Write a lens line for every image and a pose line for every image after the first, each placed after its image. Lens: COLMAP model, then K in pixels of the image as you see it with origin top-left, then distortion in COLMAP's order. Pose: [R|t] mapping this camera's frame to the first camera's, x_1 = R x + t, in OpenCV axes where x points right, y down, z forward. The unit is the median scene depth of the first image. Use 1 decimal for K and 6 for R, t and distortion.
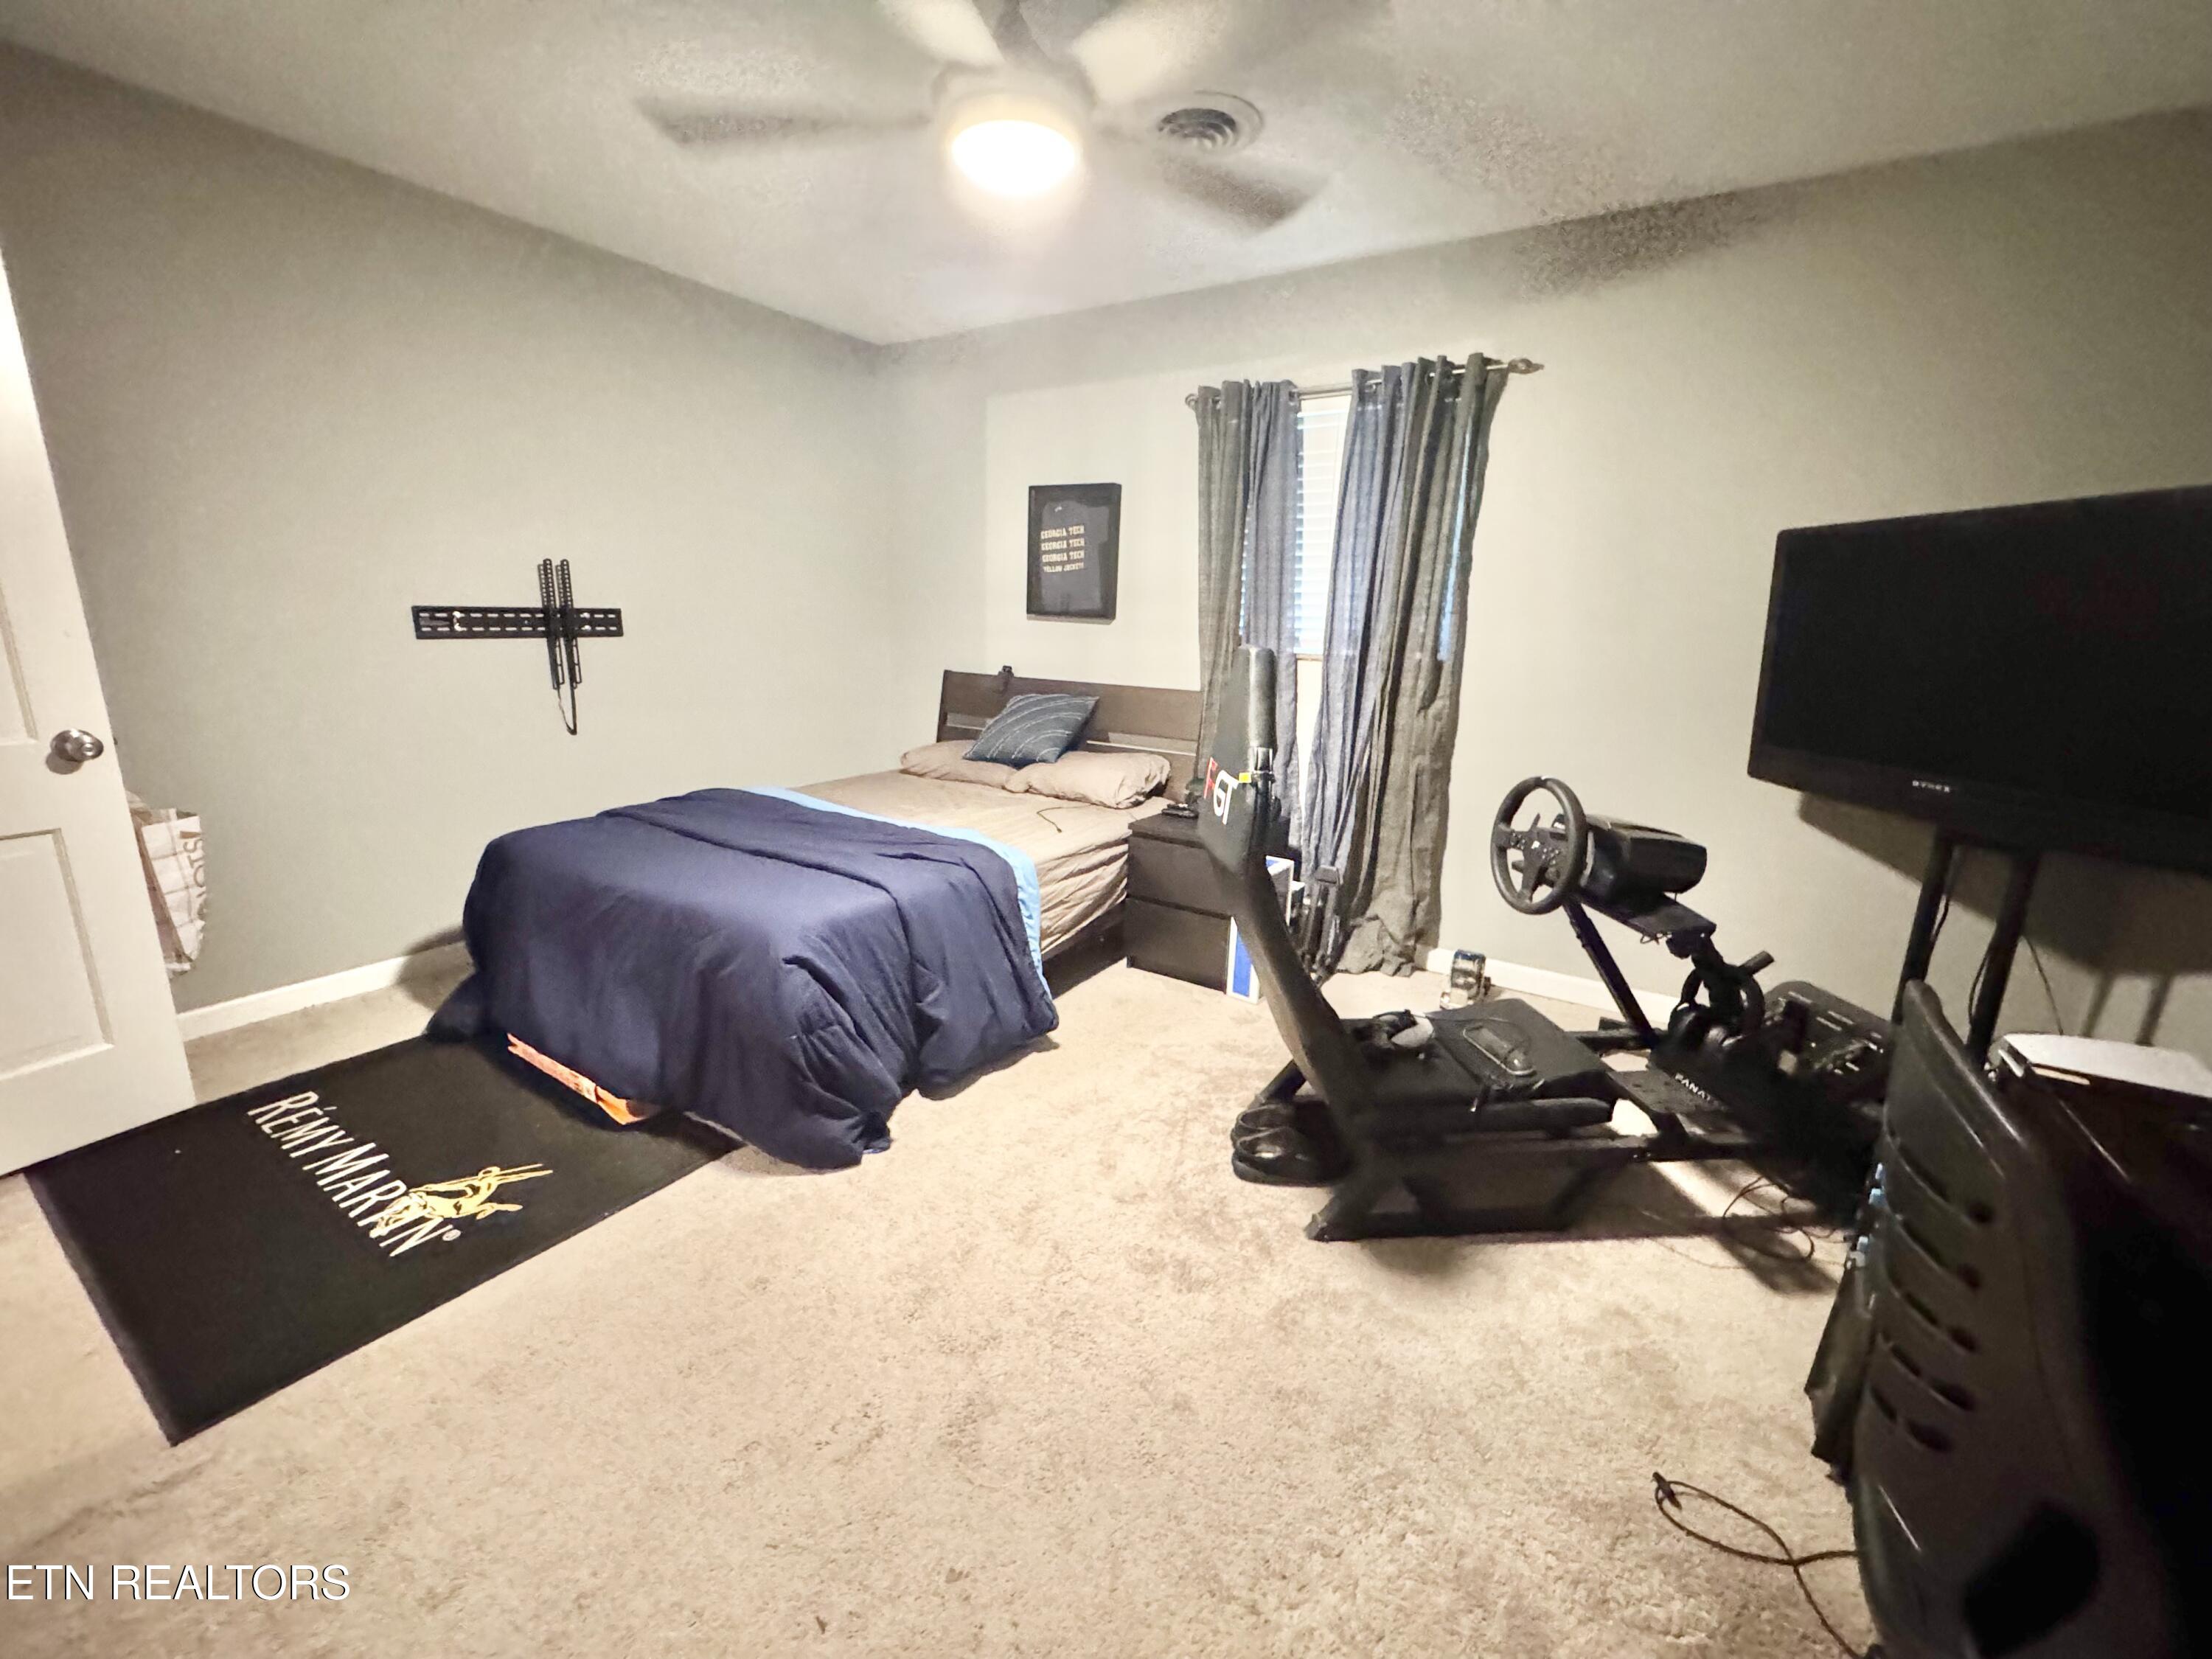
lens RADIAL K [[887.1, 0, 1115.3], [0, 887.1, 842.6], [0, 0, 1]] dist [-0.004432, 0.001141]
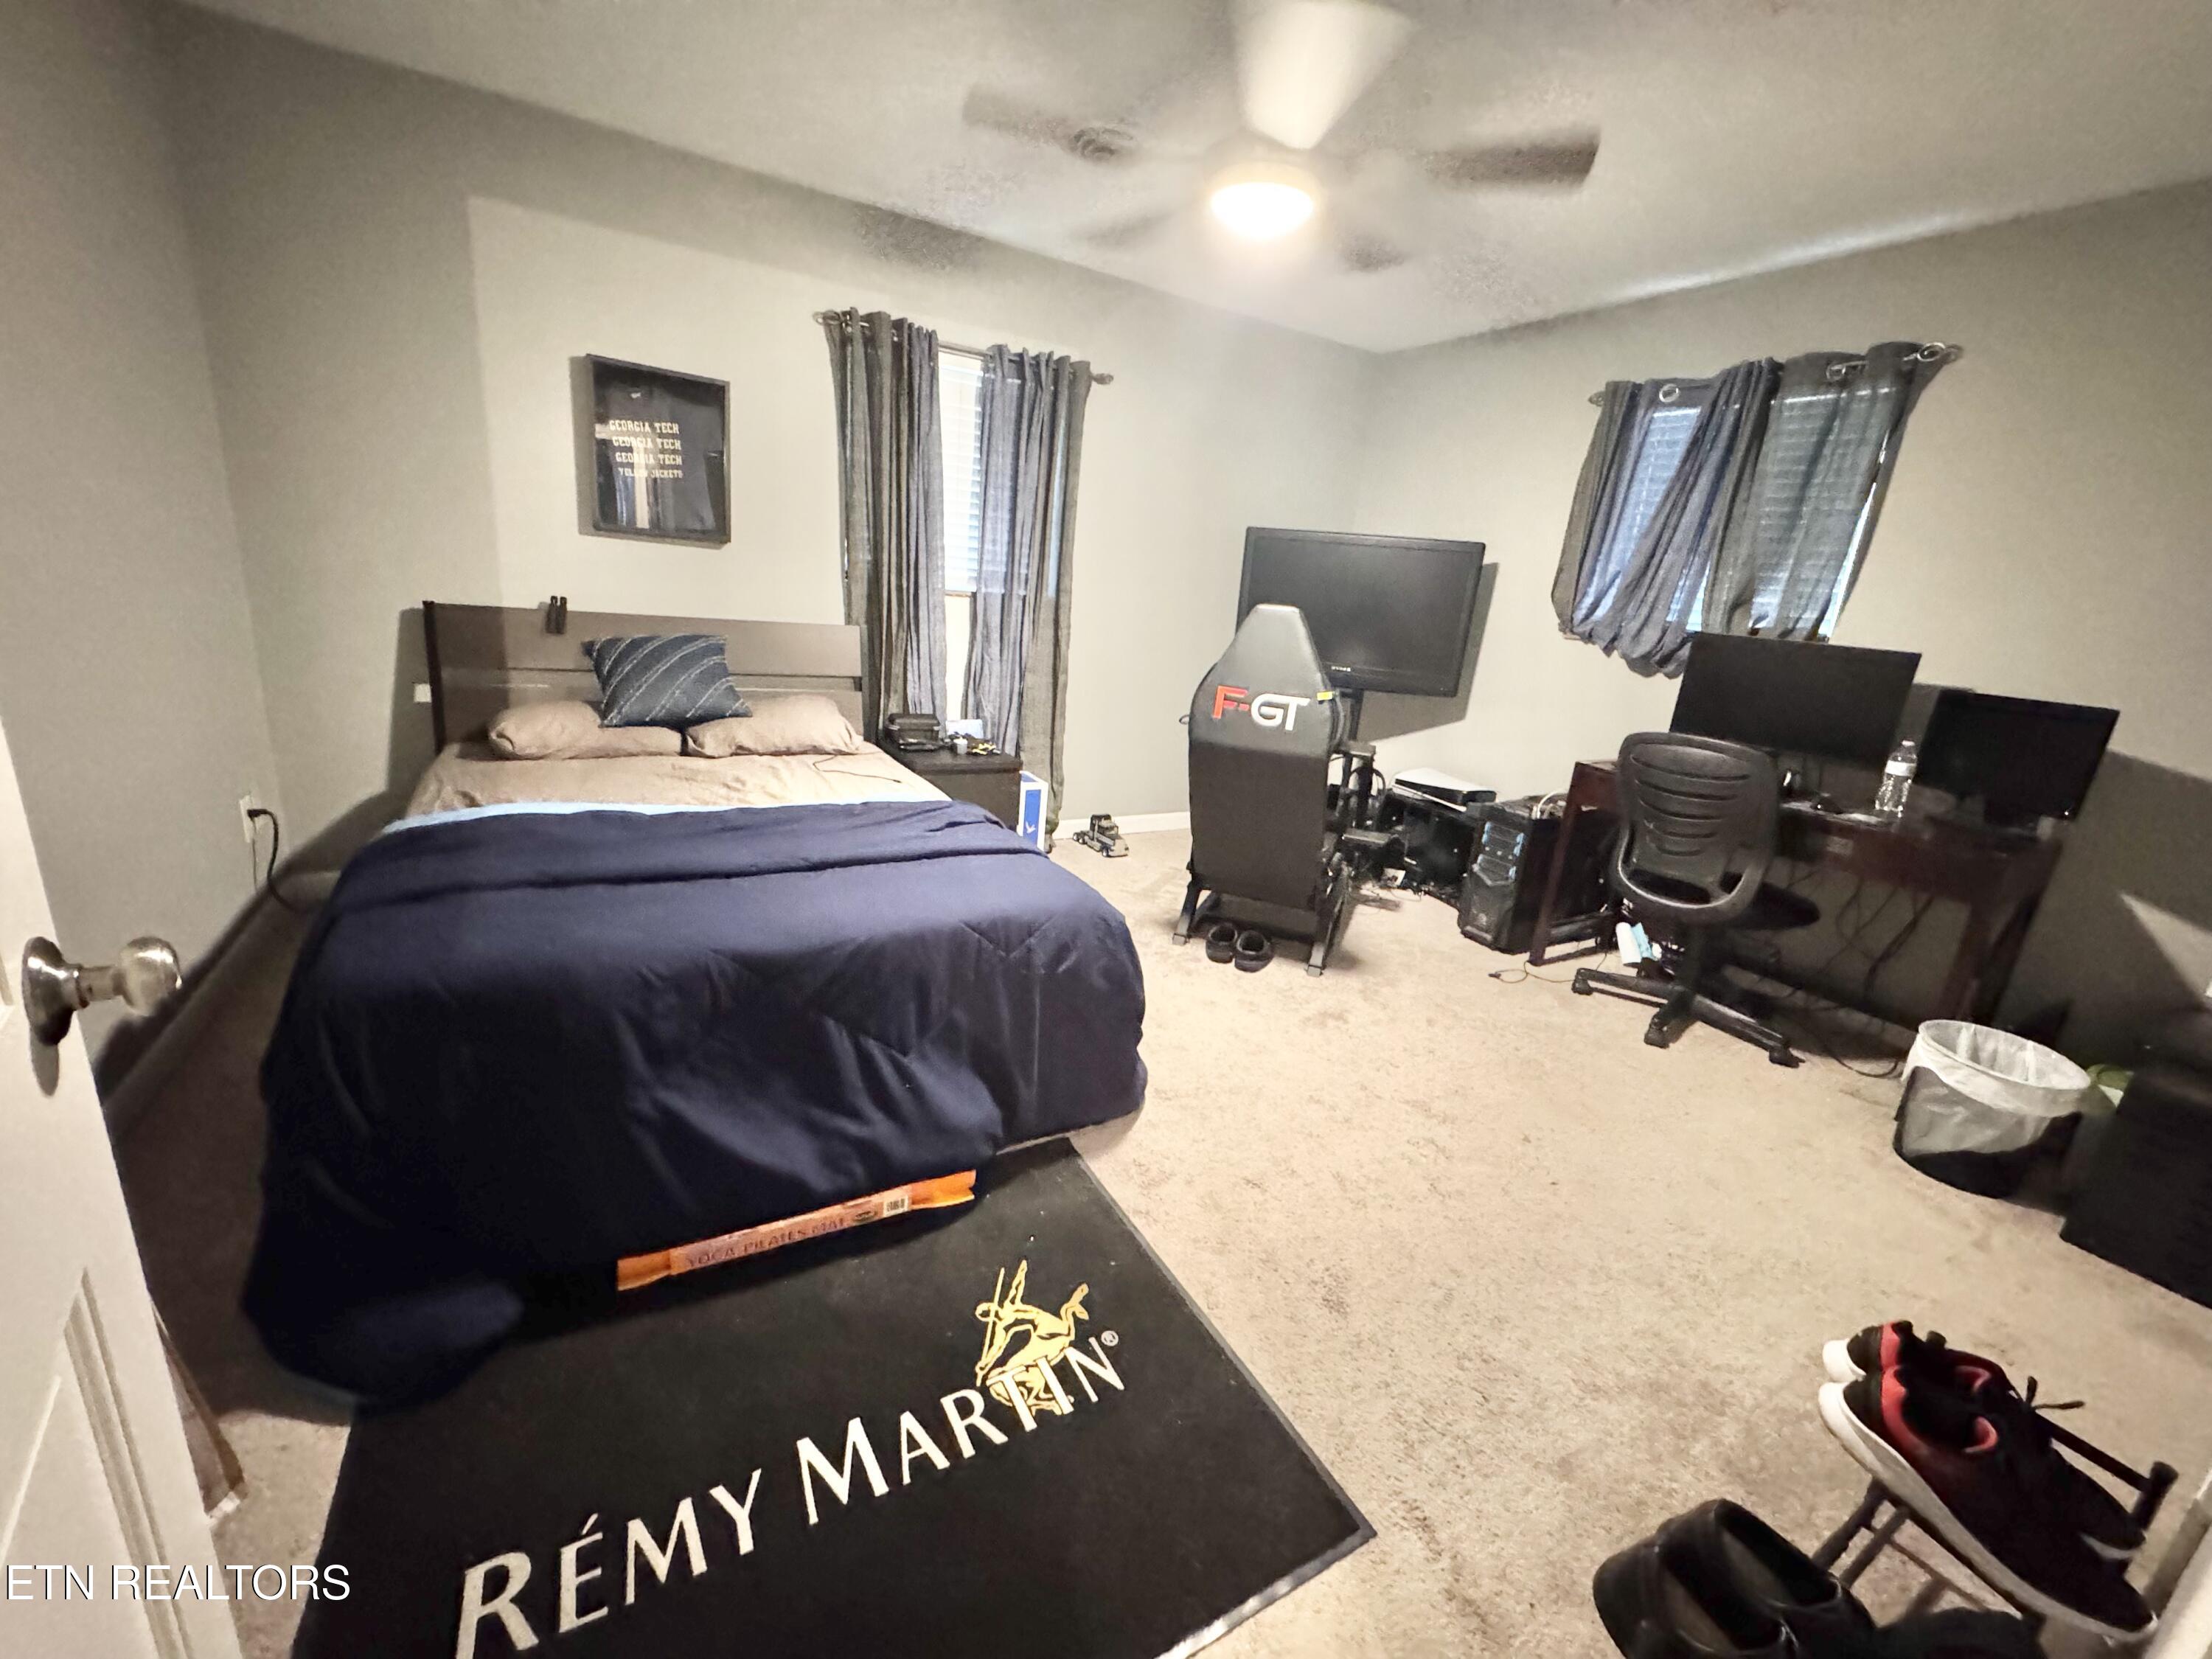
lens RADIAL K [[887.1, 0, 1106.4], [0, 887.1, 834.3], [0, 0, 1]] dist [-0.004432, 0.001141]
pose [[0.458007, -0.236854, 0.856814, -1.000925], [0.150904, 0.970577, 0.187637, -0.129854], [-0.876047, 0.043358, 0.480273, 0.428449]]
